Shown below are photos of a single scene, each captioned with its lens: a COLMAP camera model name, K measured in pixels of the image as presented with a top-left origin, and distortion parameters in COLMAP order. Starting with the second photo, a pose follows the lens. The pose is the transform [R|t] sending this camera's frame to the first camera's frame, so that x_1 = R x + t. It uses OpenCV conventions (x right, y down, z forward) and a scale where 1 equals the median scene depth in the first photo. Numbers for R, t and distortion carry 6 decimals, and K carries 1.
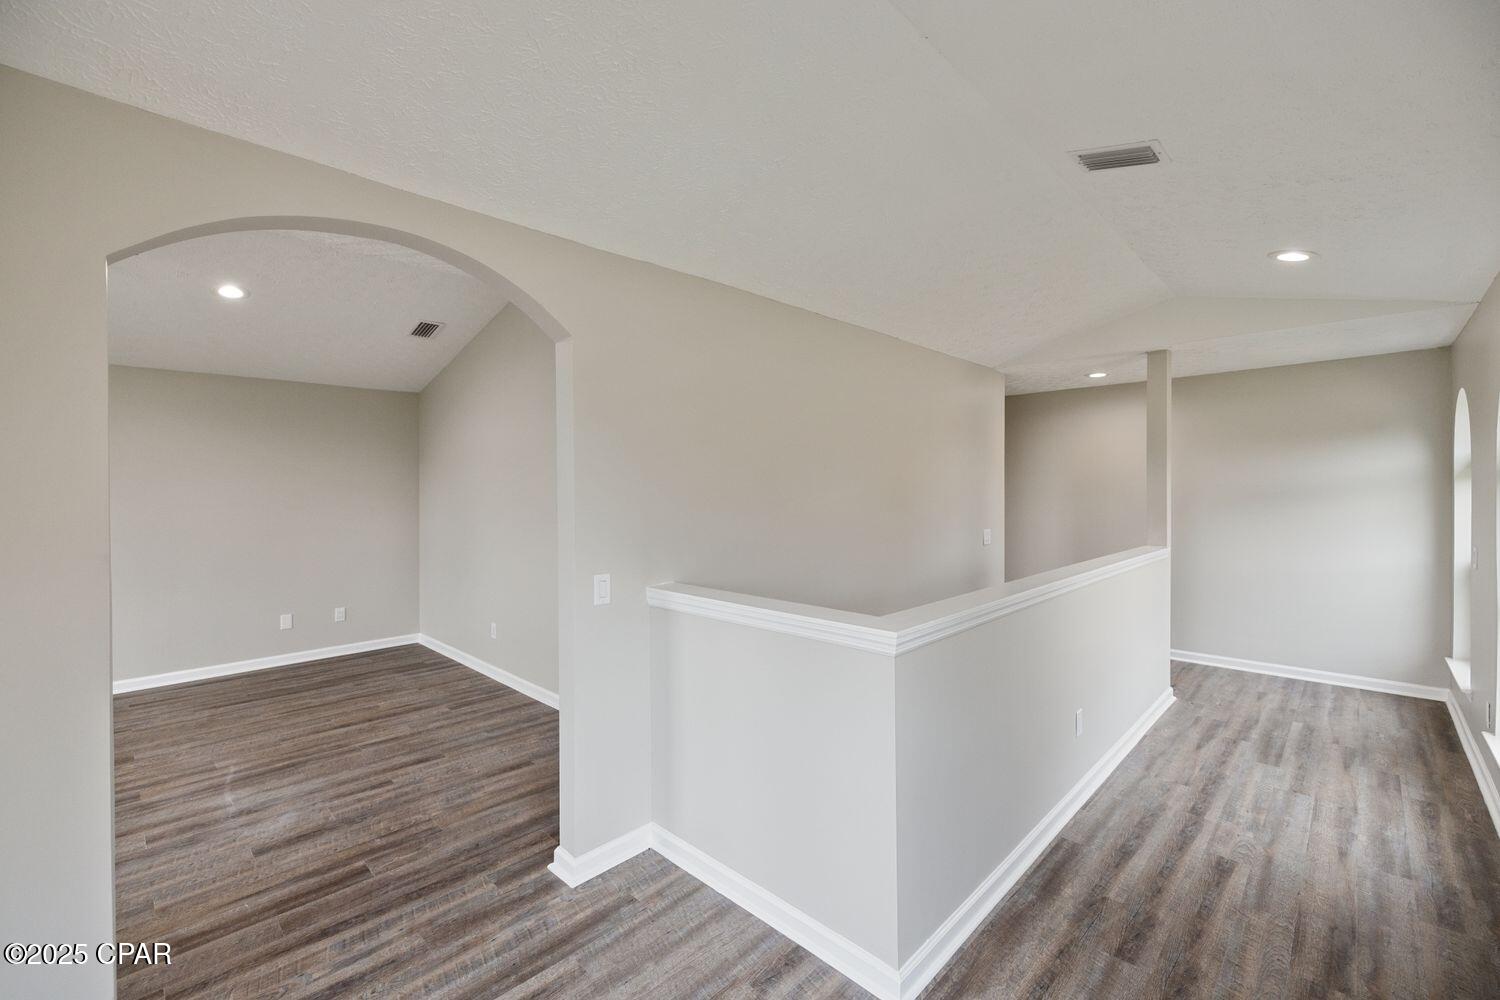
lens RADIAL K [[630.3, 0, 749.7], [0, 630.3, 493.5], [0, 0, 1]] dist [-0.001891, -0.000305]
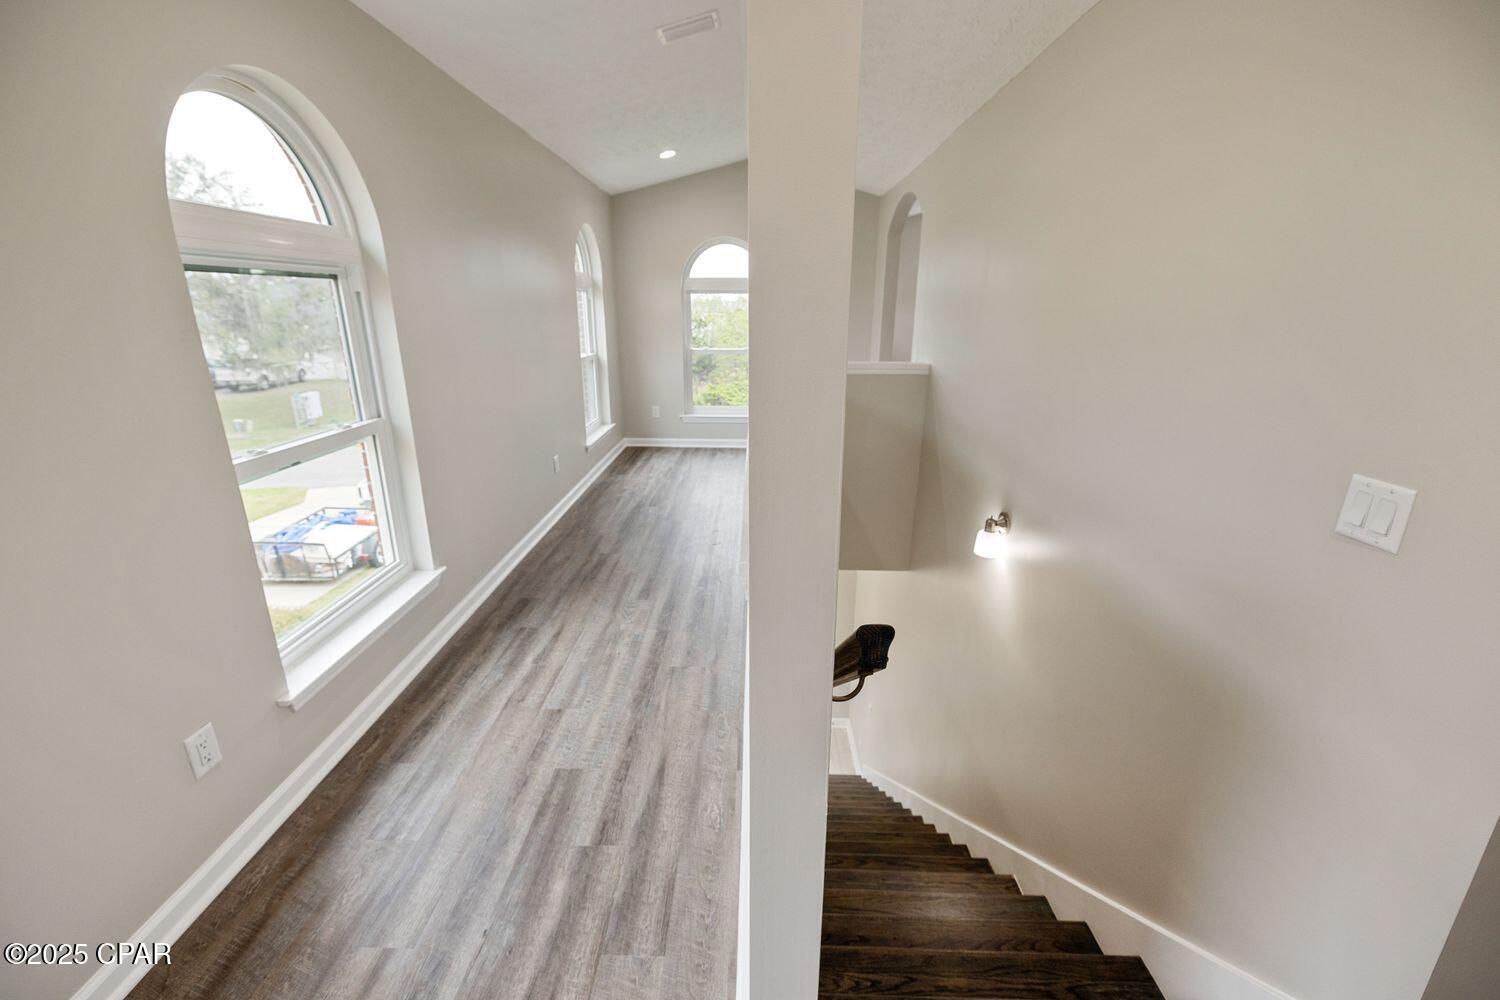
lens RADIAL K [[630.3, 0, 746.6], [0, 630.3, 497.2], [0, 0, 1]] dist [-0.001891, -0.000305]
pose [[-0.730666, 0.201759, -0.652243, 1.151650], [-0.009170, 0.952352, 0.304864, -0.017334], [0.682674, 0.228735, -0.694001, 1.637310]]
